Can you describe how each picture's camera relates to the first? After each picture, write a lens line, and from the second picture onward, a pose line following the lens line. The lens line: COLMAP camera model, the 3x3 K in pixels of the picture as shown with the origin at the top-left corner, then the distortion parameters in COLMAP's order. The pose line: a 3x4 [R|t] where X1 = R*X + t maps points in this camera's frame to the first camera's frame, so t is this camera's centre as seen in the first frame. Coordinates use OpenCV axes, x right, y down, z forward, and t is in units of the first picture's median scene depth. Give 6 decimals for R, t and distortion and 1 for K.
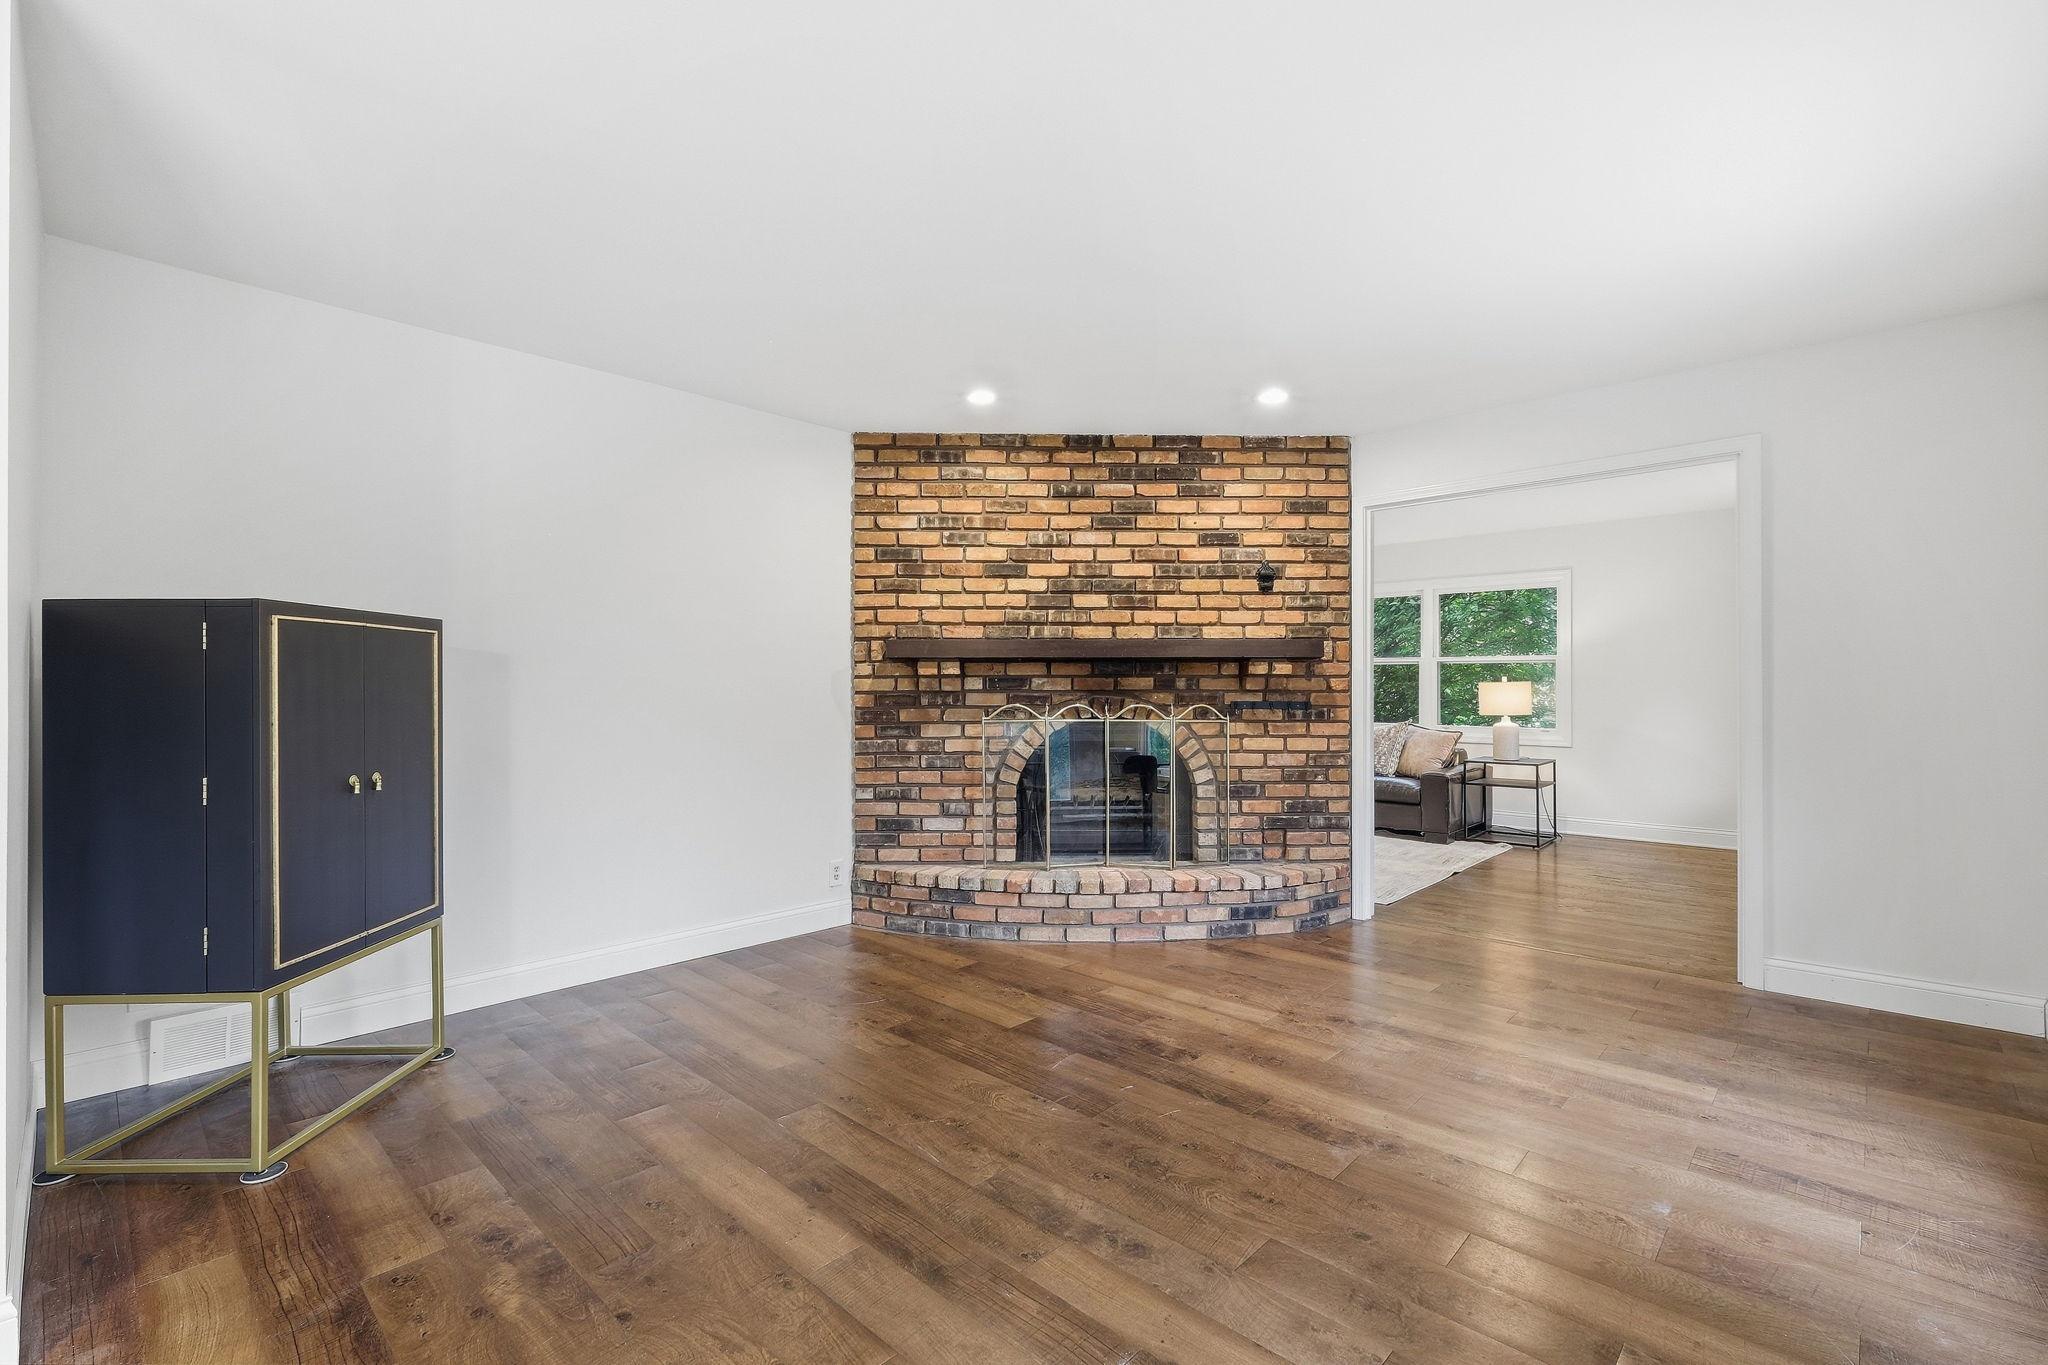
lens RADIAL K [[900.2, 0, 1021.9], [0, 900.2, 678.5], [0, 0, 1]] dist [0.001217, -0.000007]
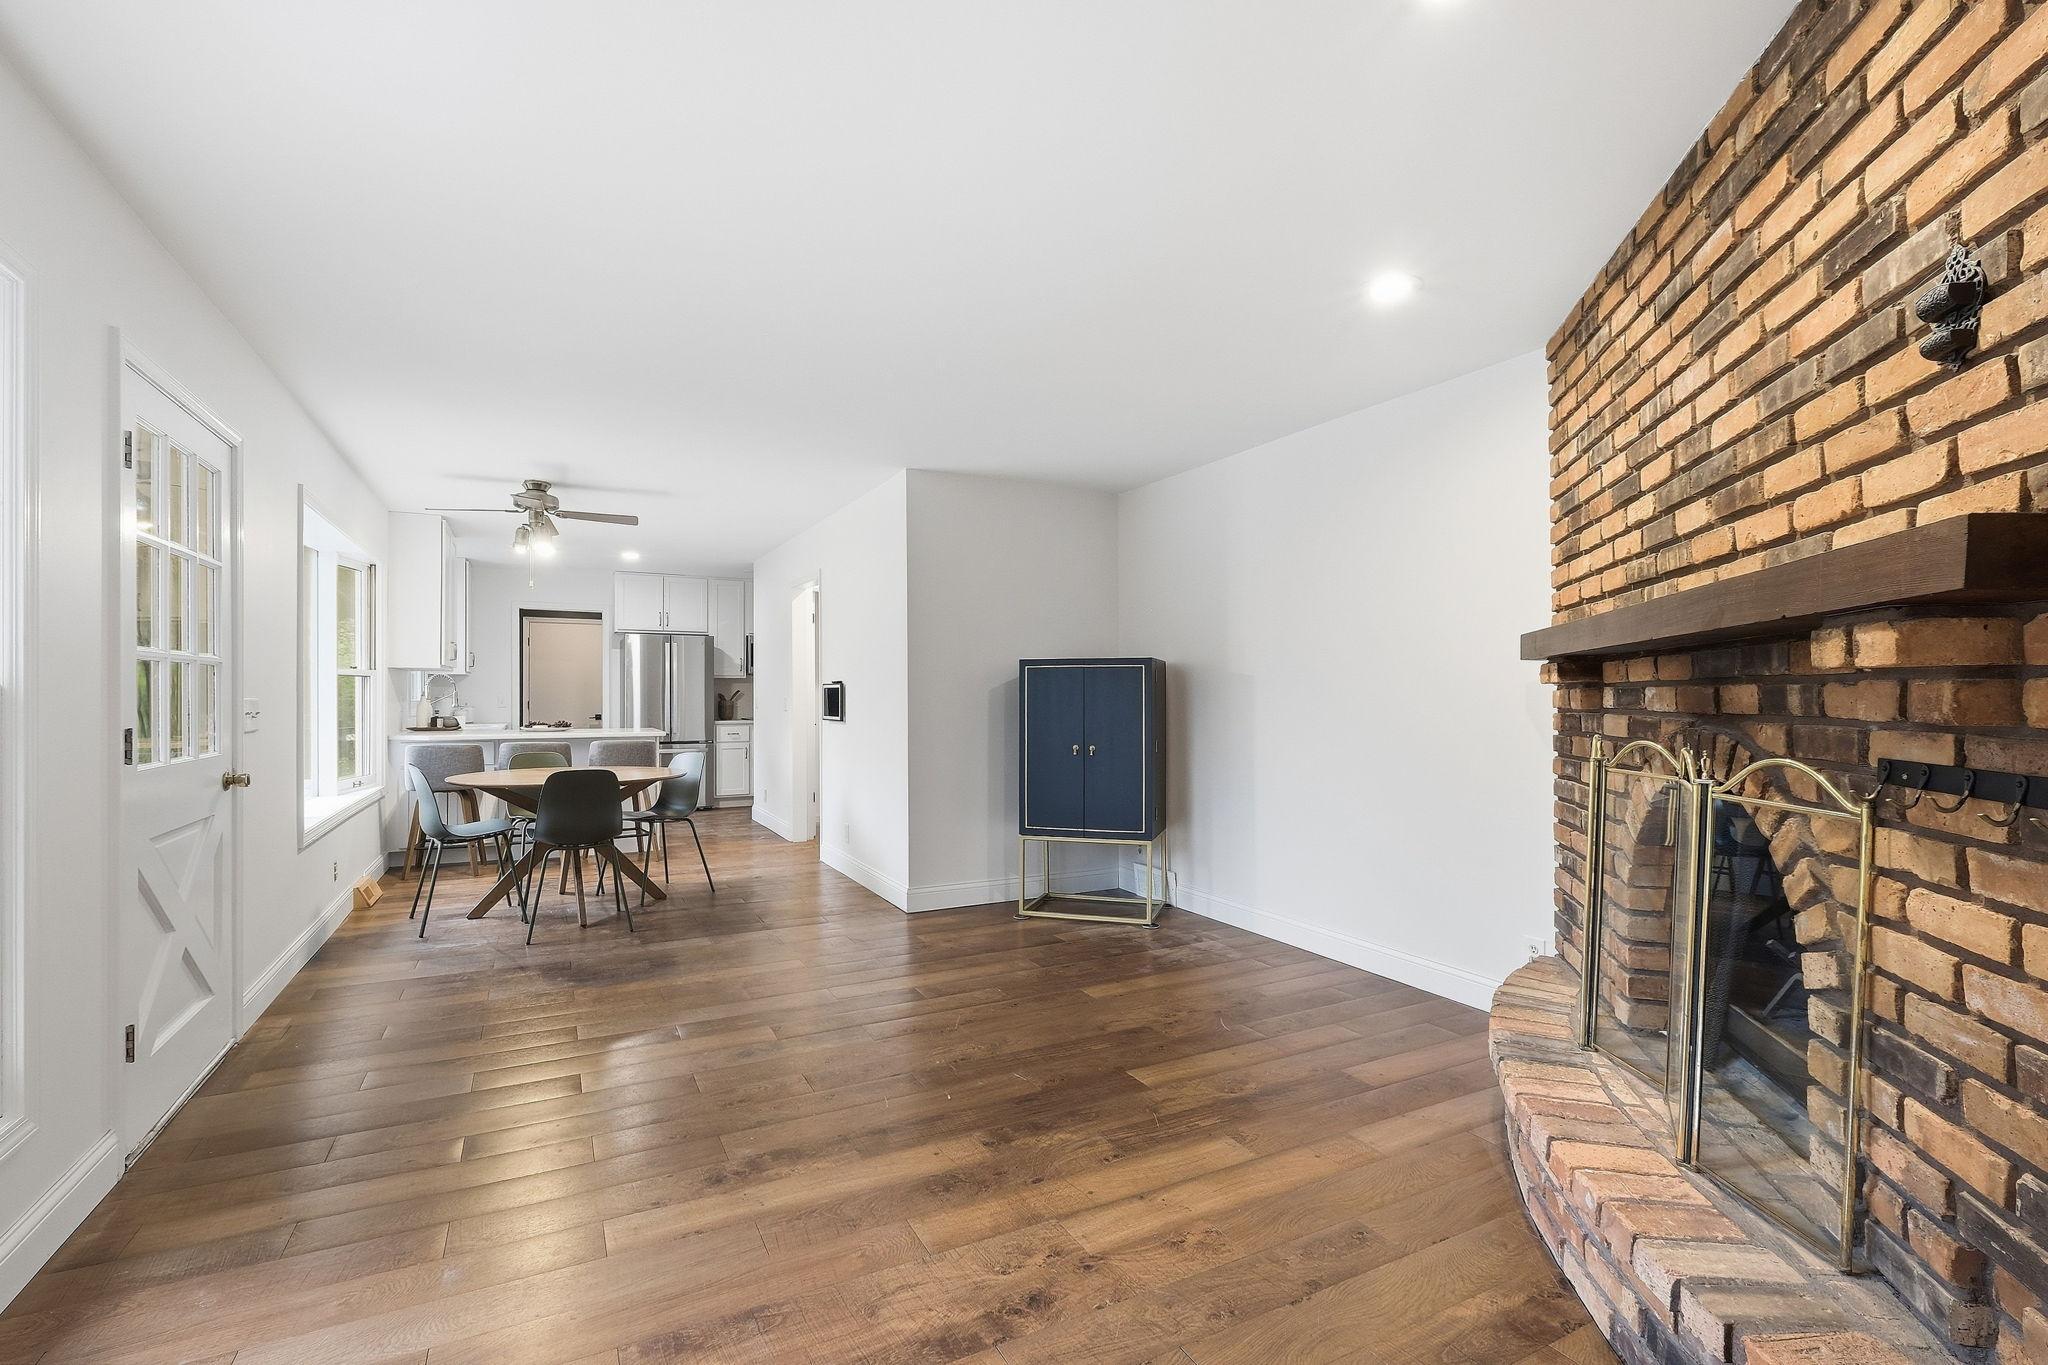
lens RADIAL K [[925.0, 0, 1018.3], [0, 925.0, 687.9], [0, 0, 1]] dist [-0.001391, -0.000424]
pose [[-0.321943, -0.006521, -0.946737, 0.630689], [0.006205, 0.999940, -0.008997, 0.002354], [0.946739, -0.008771, -0.321883, 0.826080]]
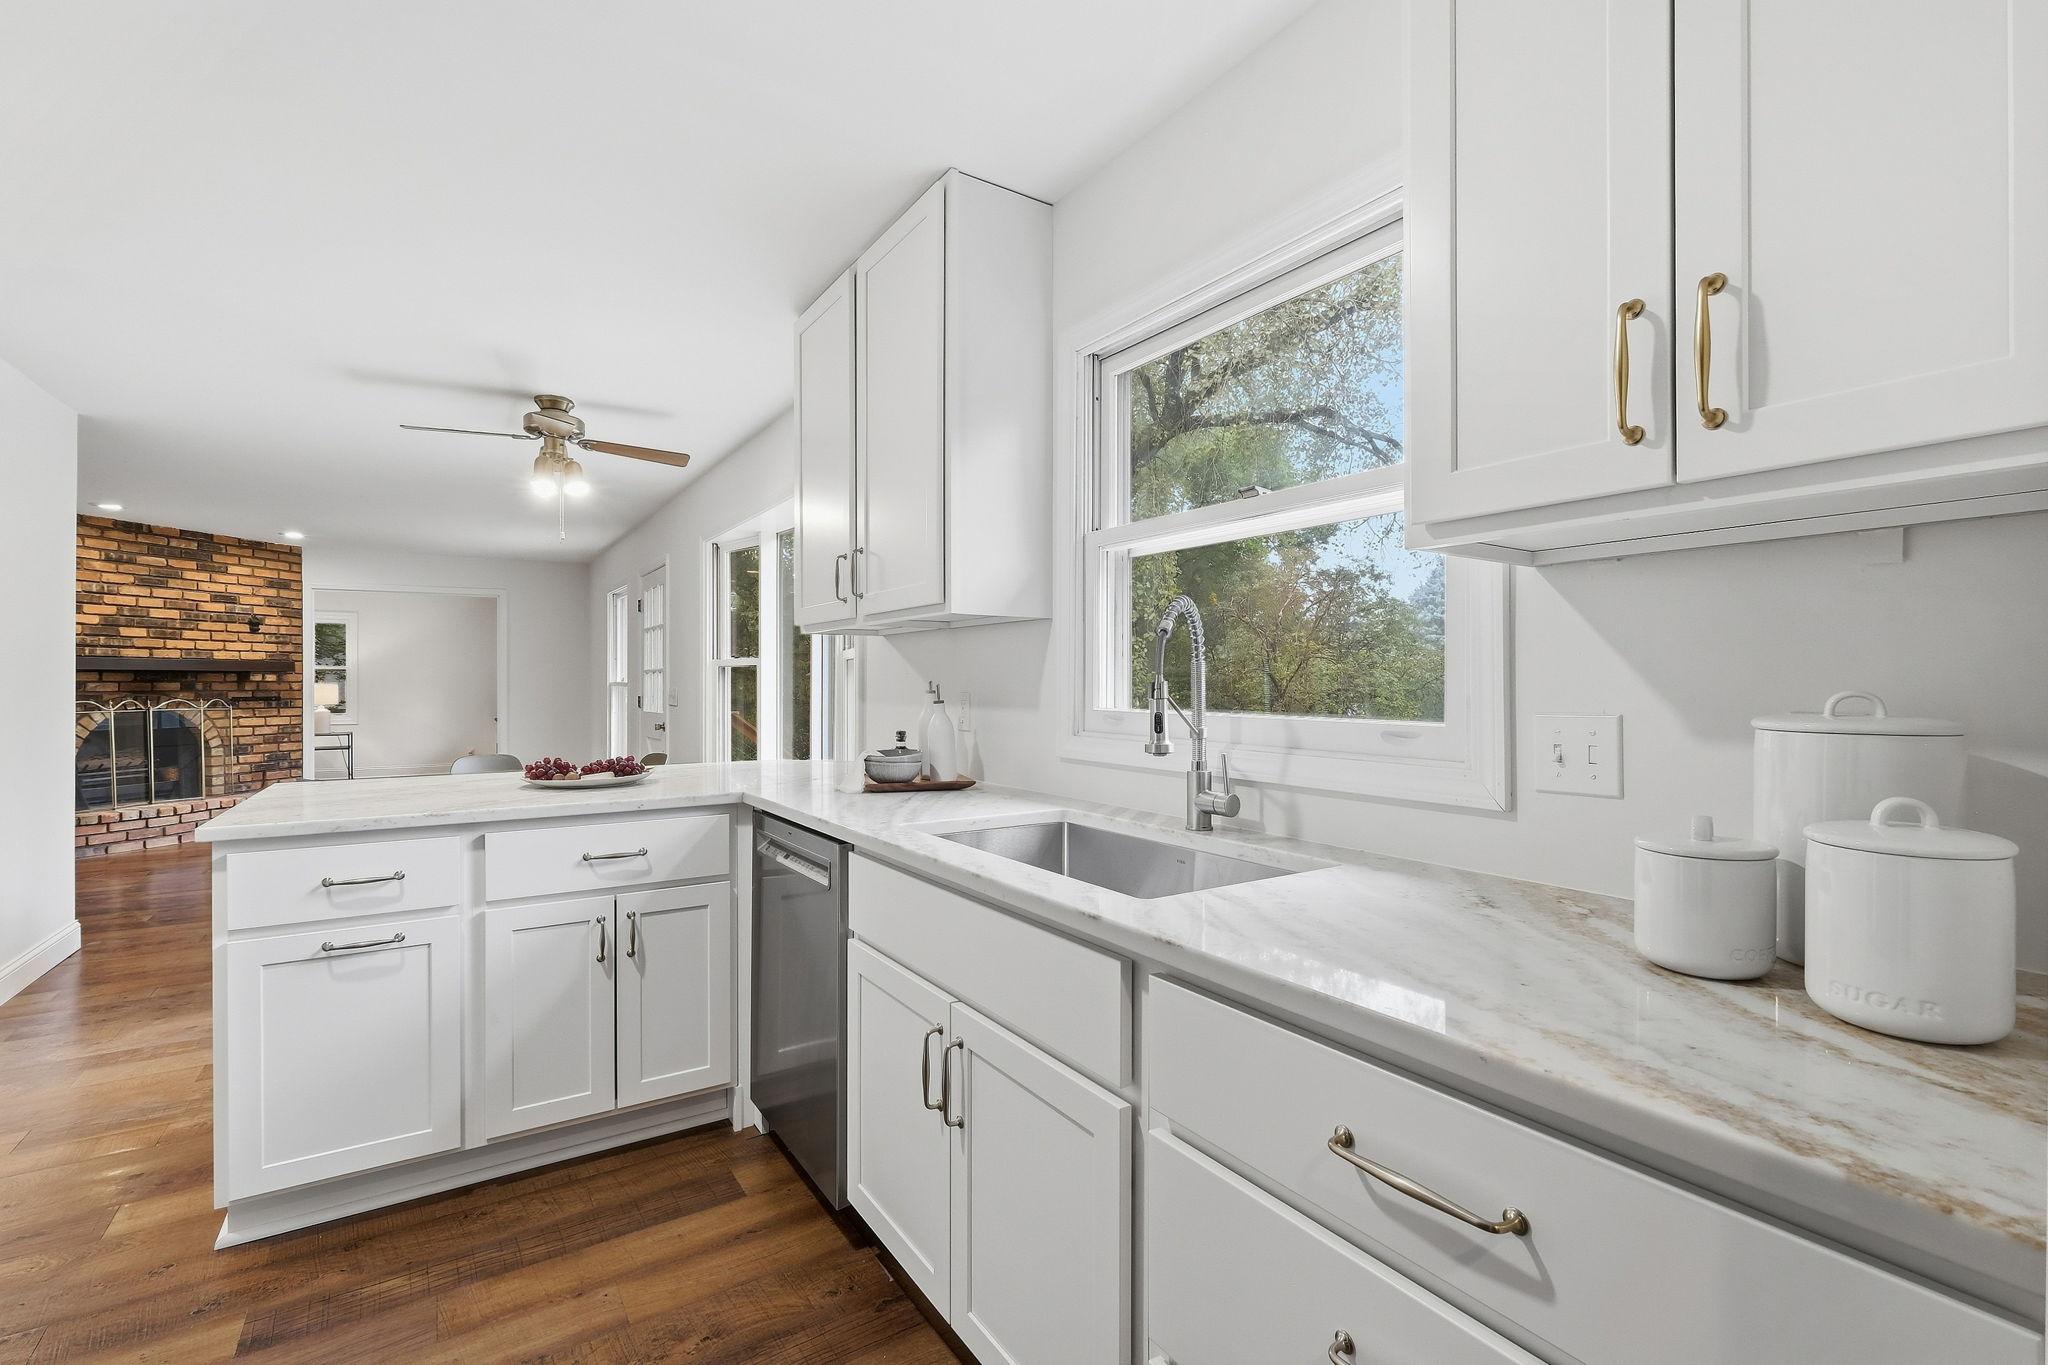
lens RADIAL K [[877.9, 0, 1019.4], [0, 877.9, 696.3], [0, 0, 1]] dist [-0.001714, -0.000275]
pose [[0.218815, -0.014431, 0.975660, -1.033208], [-0.006765, 0.999844, 0.016306, -0.011989], [-0.975743, -0.010169, 0.218683, -0.775648]]
